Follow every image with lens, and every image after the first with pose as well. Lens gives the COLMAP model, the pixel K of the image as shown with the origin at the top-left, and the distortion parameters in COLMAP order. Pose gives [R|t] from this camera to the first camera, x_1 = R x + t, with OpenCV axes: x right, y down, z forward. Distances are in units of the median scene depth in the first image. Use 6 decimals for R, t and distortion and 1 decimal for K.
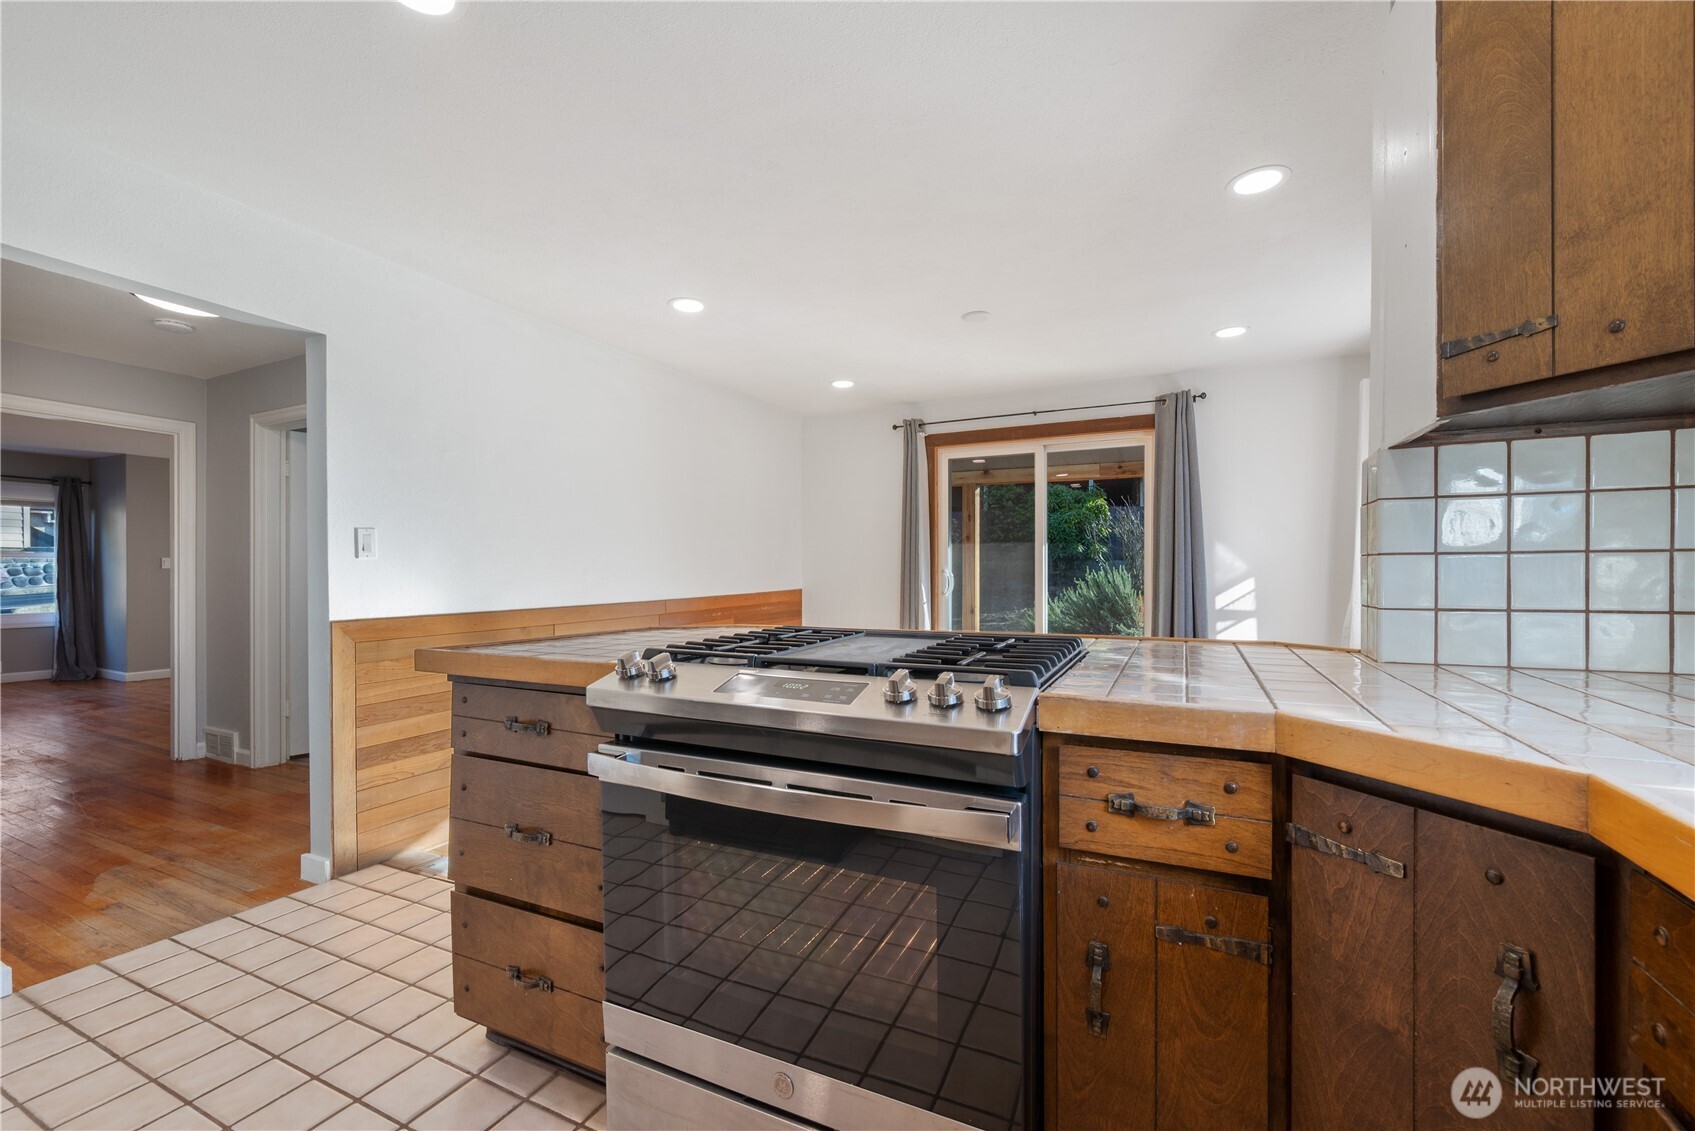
lens RADIAL K [[722.4, 0, 850.1], [0, 722.4, 561.4], [0, 0, 1]] dist [-0.000688, 0.000314]
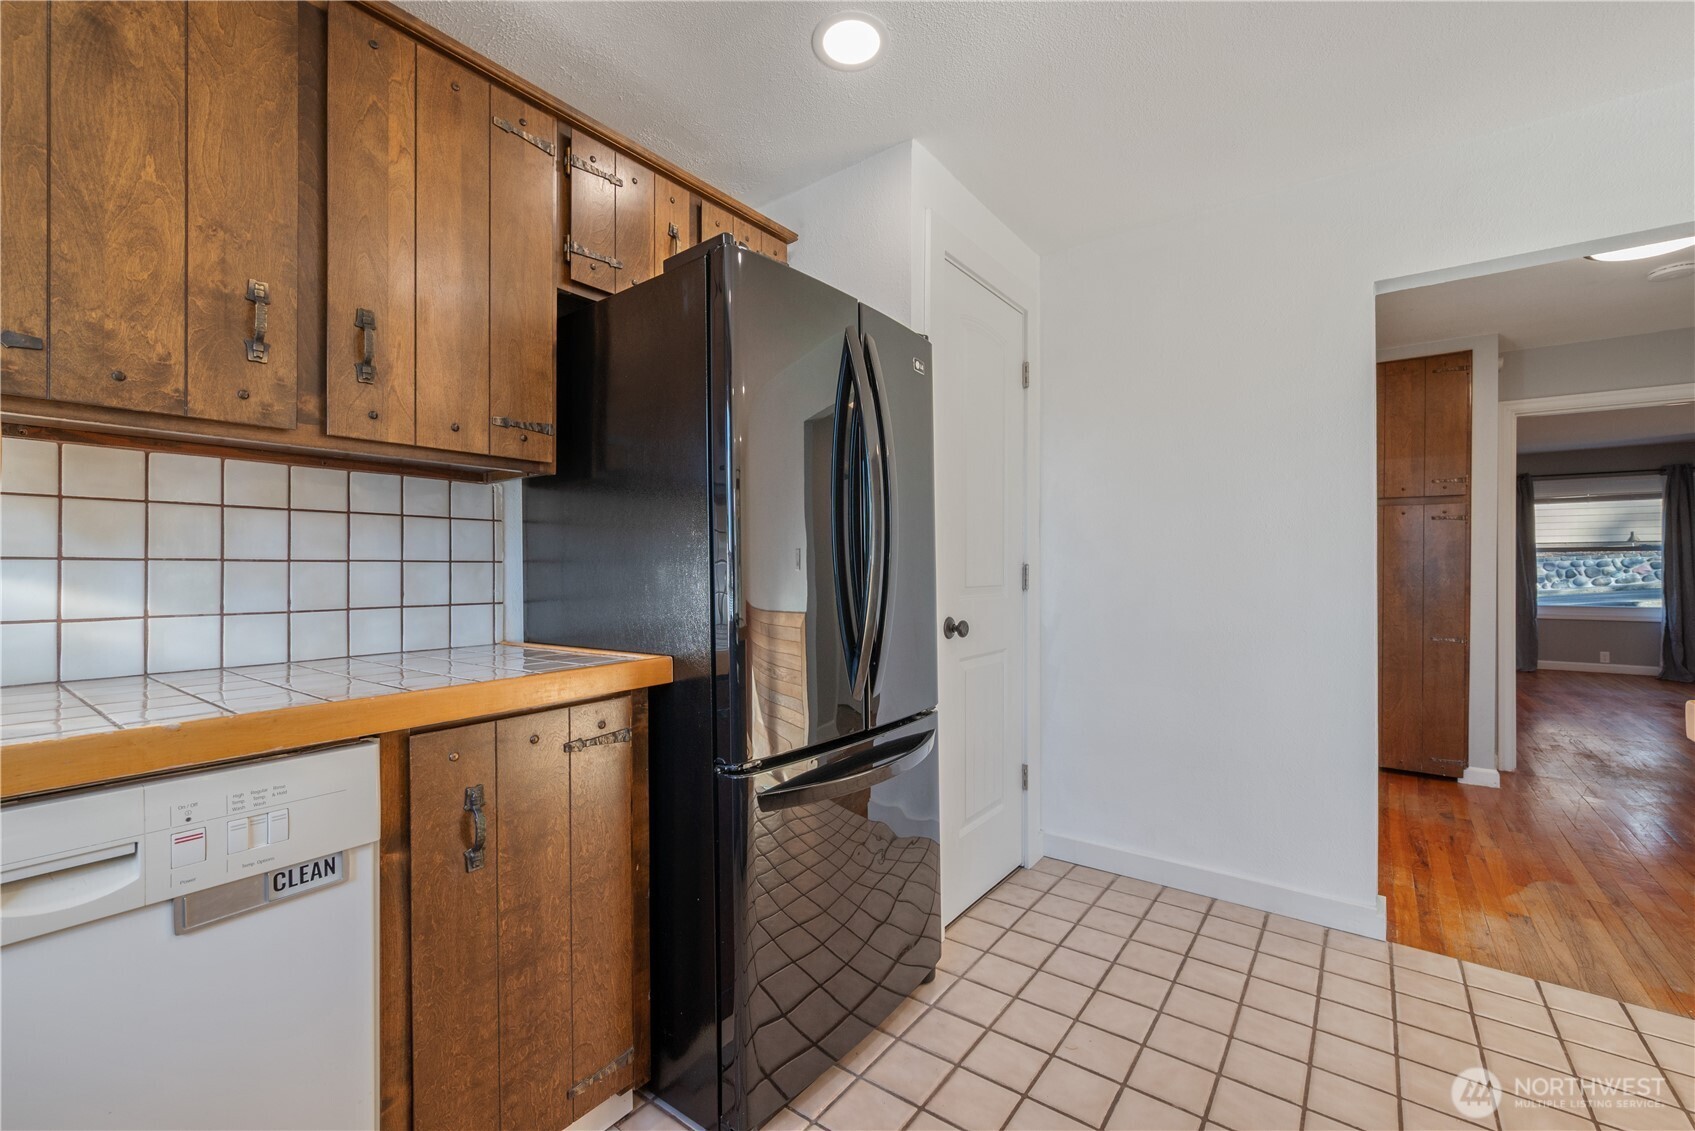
lens RADIAL K [[722.4, 0, 844.6], [0, 722.4, 562.9], [0, 0, 1]] dist [-0.000688, 0.000314]
pose [[-0.164469, 0.008278, -0.986347, 0.059403], [0.003367, 0.999964, 0.007831, -0.000422], [0.986376, -0.002033, -0.164491, 0.271370]]
